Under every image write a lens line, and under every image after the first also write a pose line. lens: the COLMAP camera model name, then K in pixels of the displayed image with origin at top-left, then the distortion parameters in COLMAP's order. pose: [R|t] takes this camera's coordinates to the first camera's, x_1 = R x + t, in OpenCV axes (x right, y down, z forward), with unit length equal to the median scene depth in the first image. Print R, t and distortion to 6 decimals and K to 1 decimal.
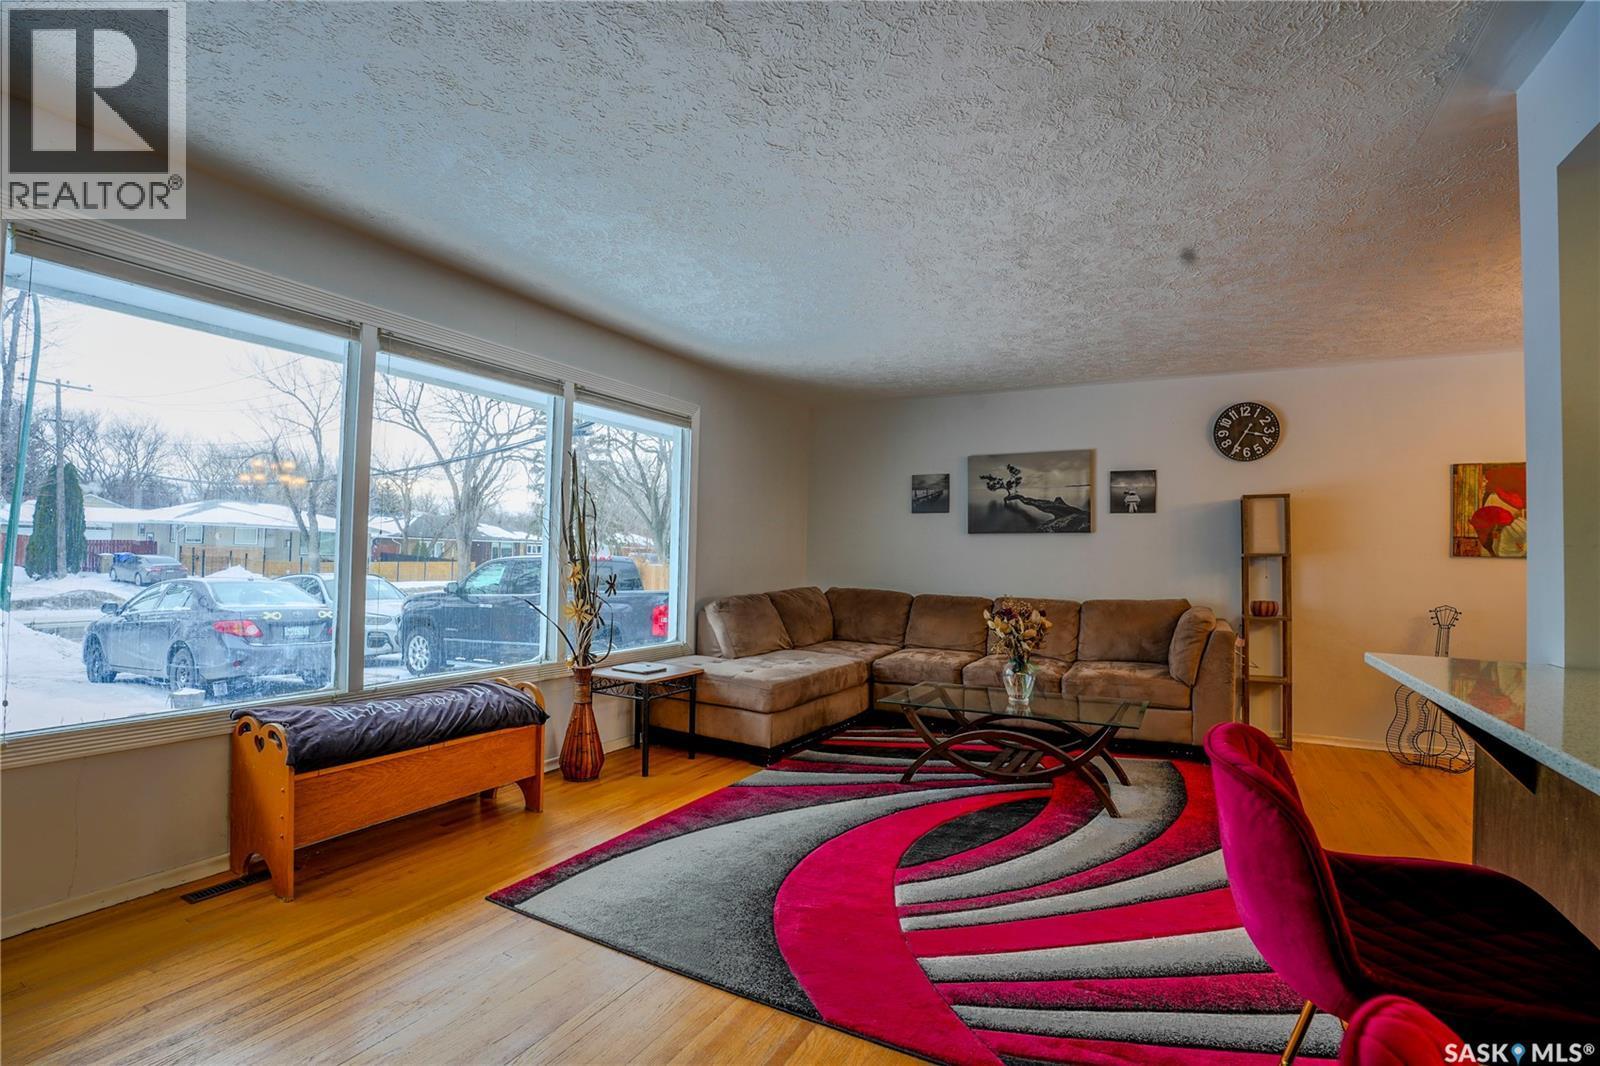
lens RADIAL K [[736.6, 0, 800.0], [0, 736.6, 533.0], [0, 0, 1]] dist [-0.076374, 0.025920]
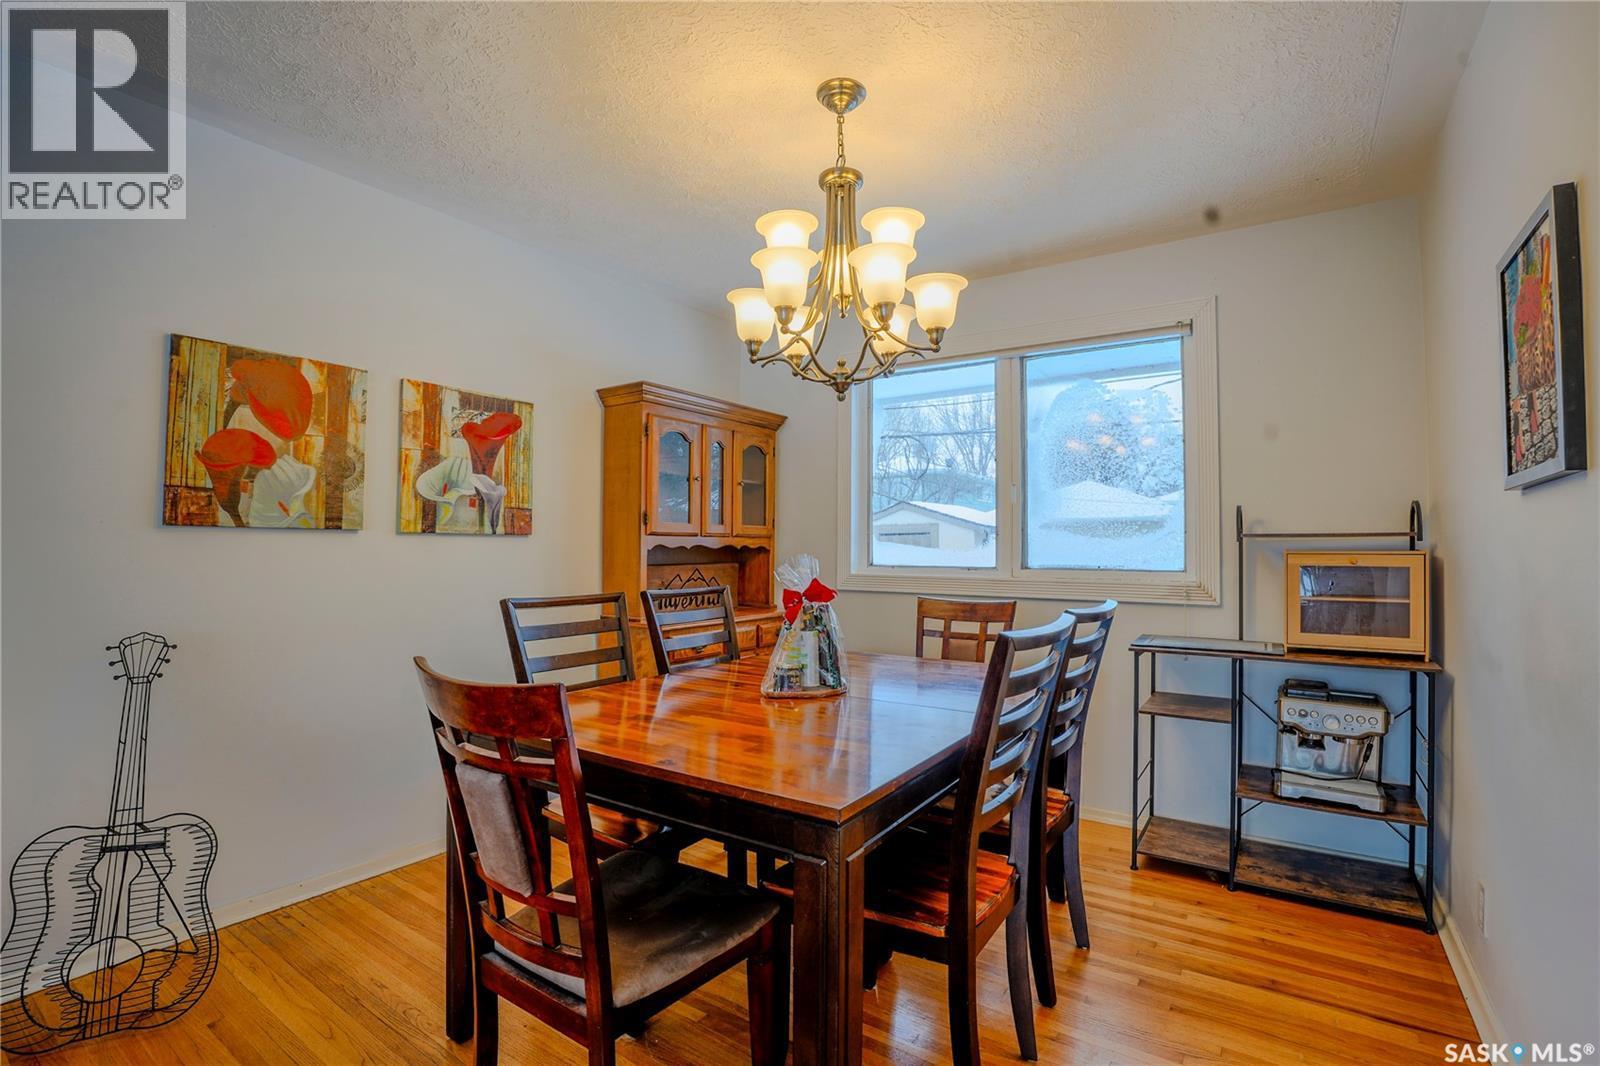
lens RADIAL K [[736.6, 0, 800.0], [0, 736.6, 533.0], [0, 0, 1]] dist [-0.076374, 0.025920]
pose [[0.105741, 0.004493, 0.994384, 0.508915], [-0.028803, 0.999584, -0.001453, 0.026504], [-0.993977, -0.028488, 0.105826, 0.527787]]
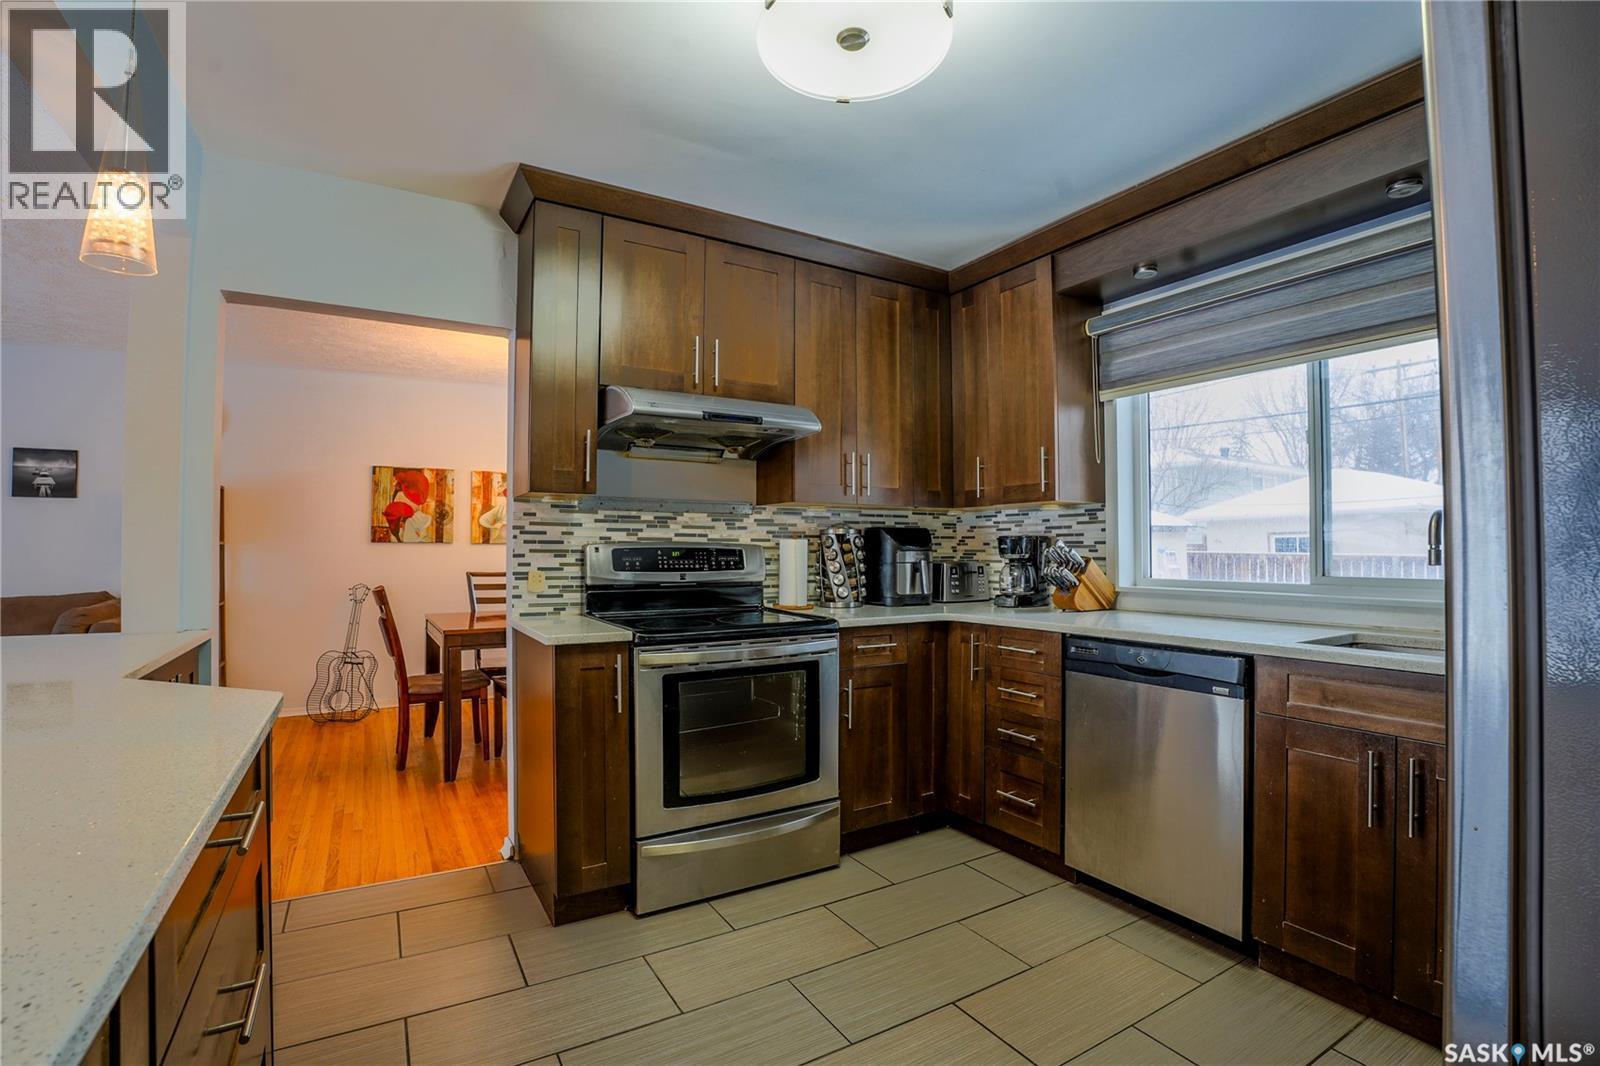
lens RADIAL K [[736.6, 0, 800.0], [0, 736.6, 533.0], [0, 0, 1]] dist [-0.076374, 0.025920]
pose [[0.520486, -0.002797, 0.853866, 0.265439], [-0.011022, 0.999889, 0.009995, -0.003615], [-0.853799, -0.014614, 0.520398, -0.267701]]
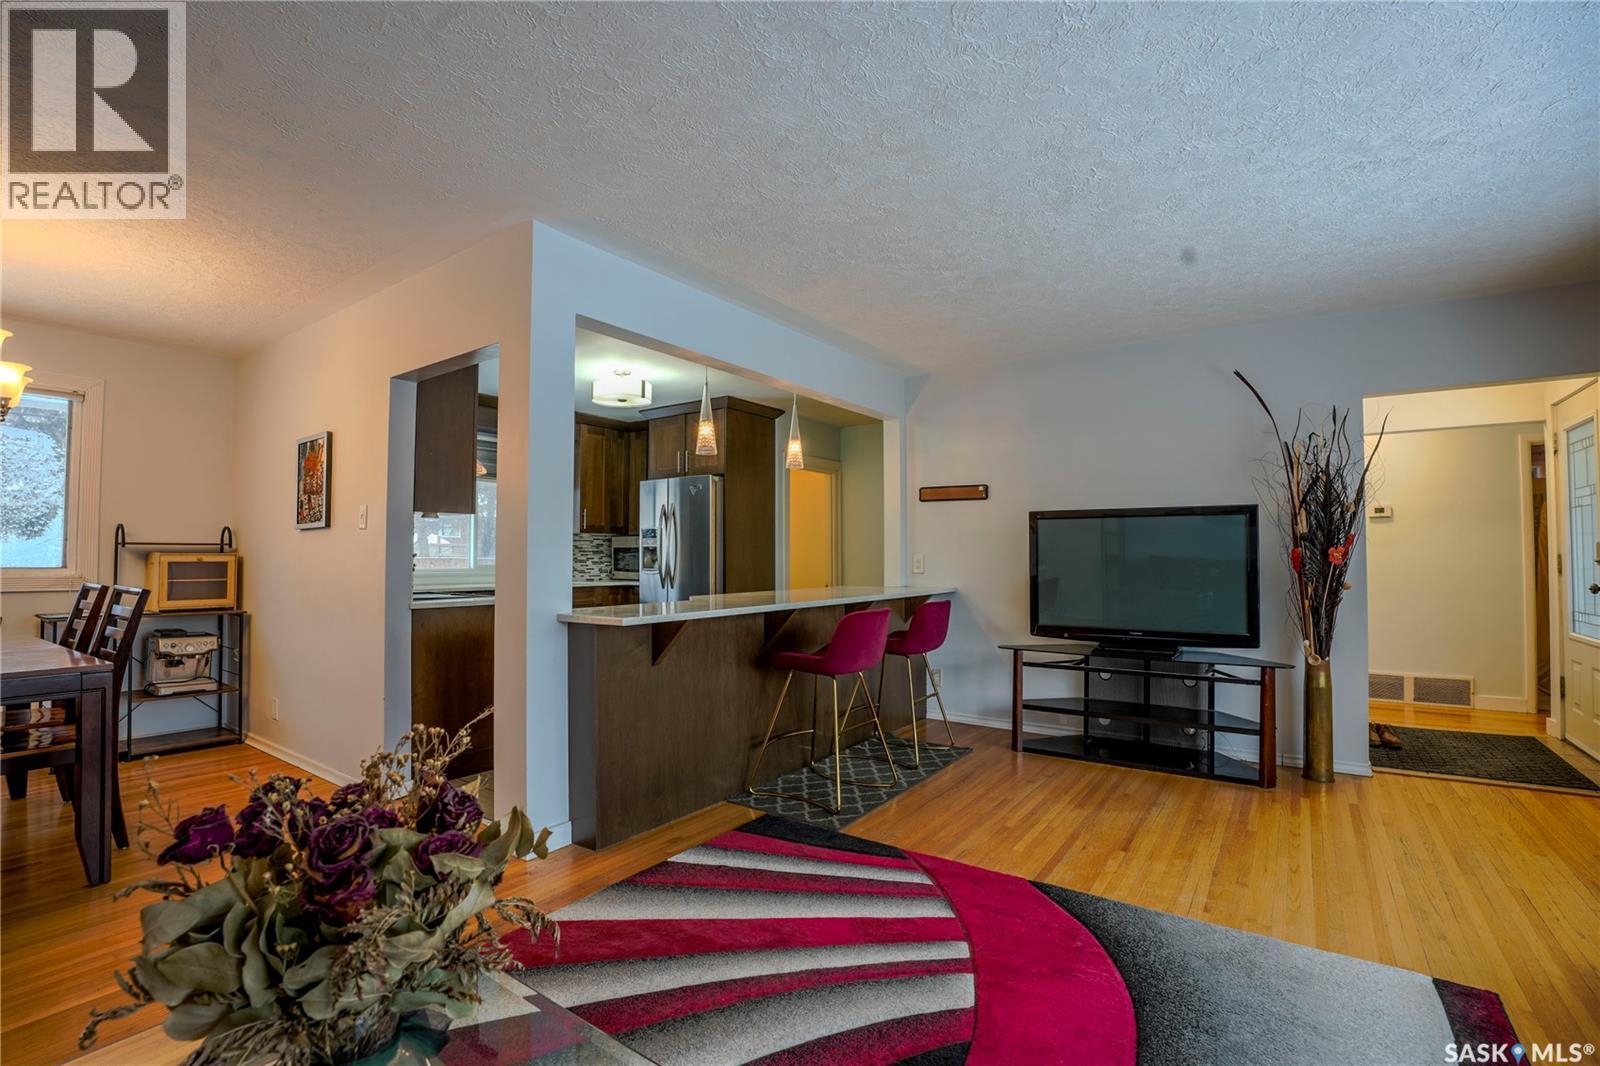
lens RADIAL K [[736.6, 0, 800.0], [0, 736.6, 533.0], [0, 0, 1]] dist [-0.076374, 0.025920]
pose [[-0.992261, -0.015439, 0.123205, 0.131605], [-0.022692, 0.998077, -0.057680, 0.037170], [-0.122077, -0.060029, -0.990704, 1.053076]]
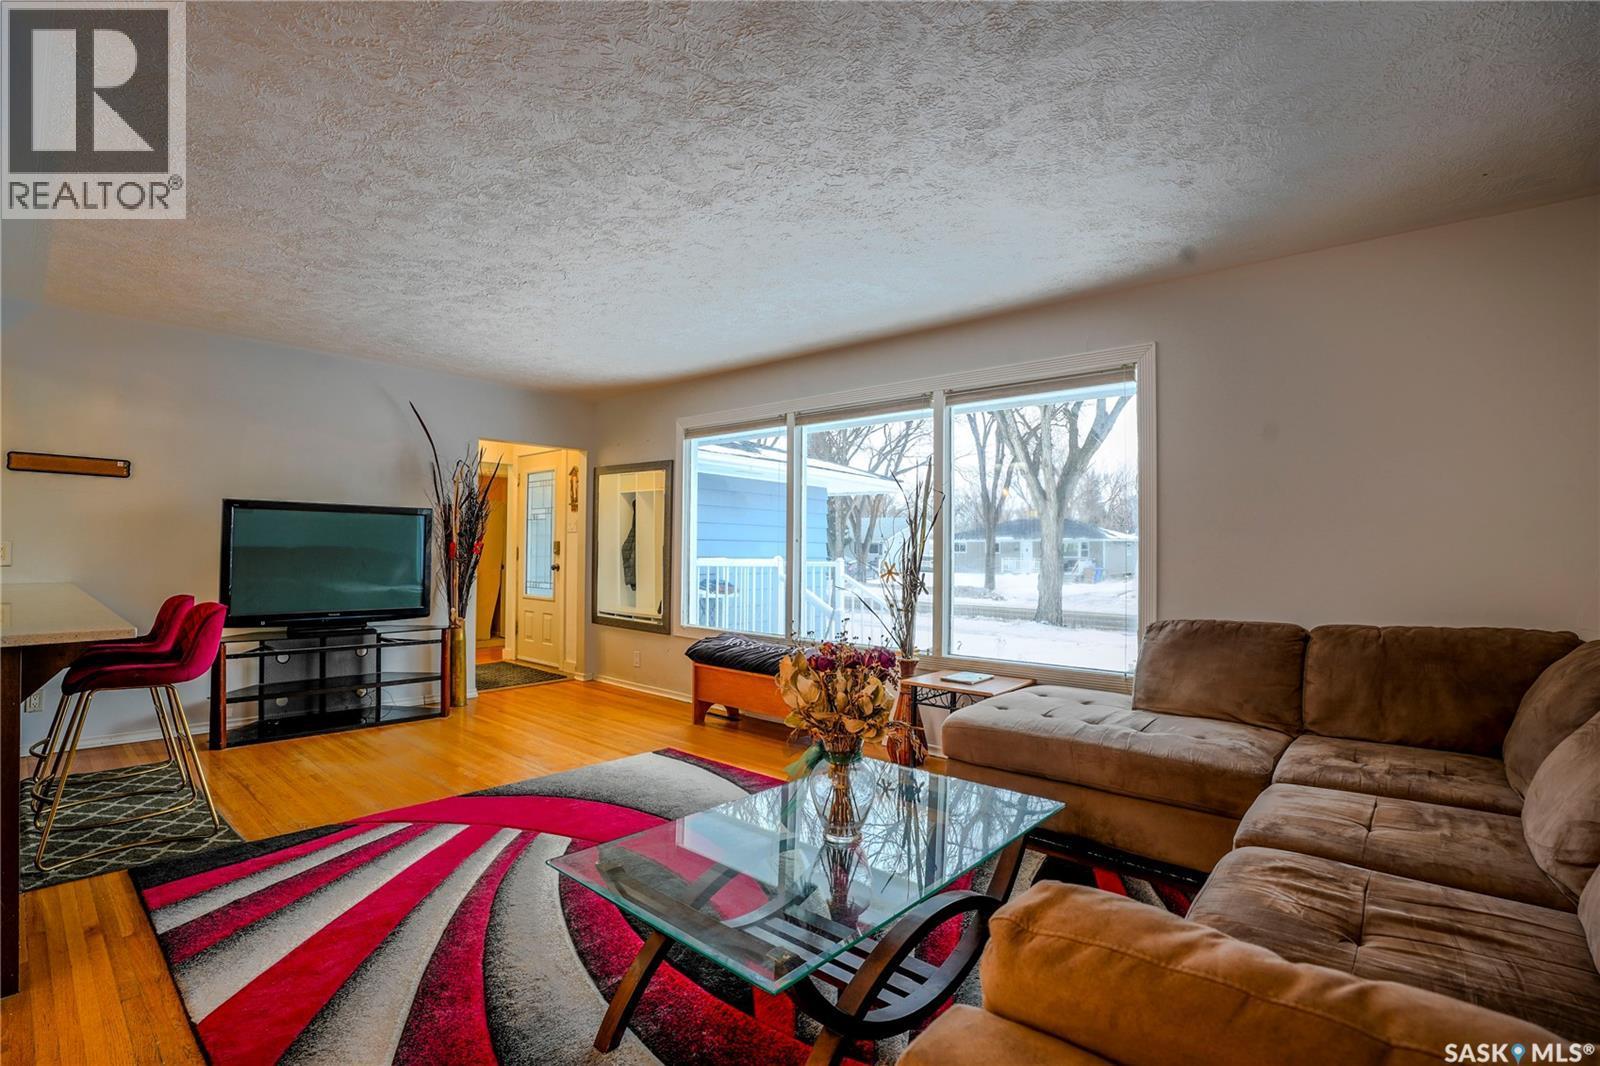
lens RADIAL K [[736.6, 0, 800.0], [0, 736.6, 533.0], [0, 0, 1]] dist [-0.076374, 0.025920]
pose [[-0.231271, -0.040820, -0.972033, 0.697607], [0.012638, 0.998909, -0.044955, 0.039426], [0.972807, -0.022682, -0.230503, 0.971041]]
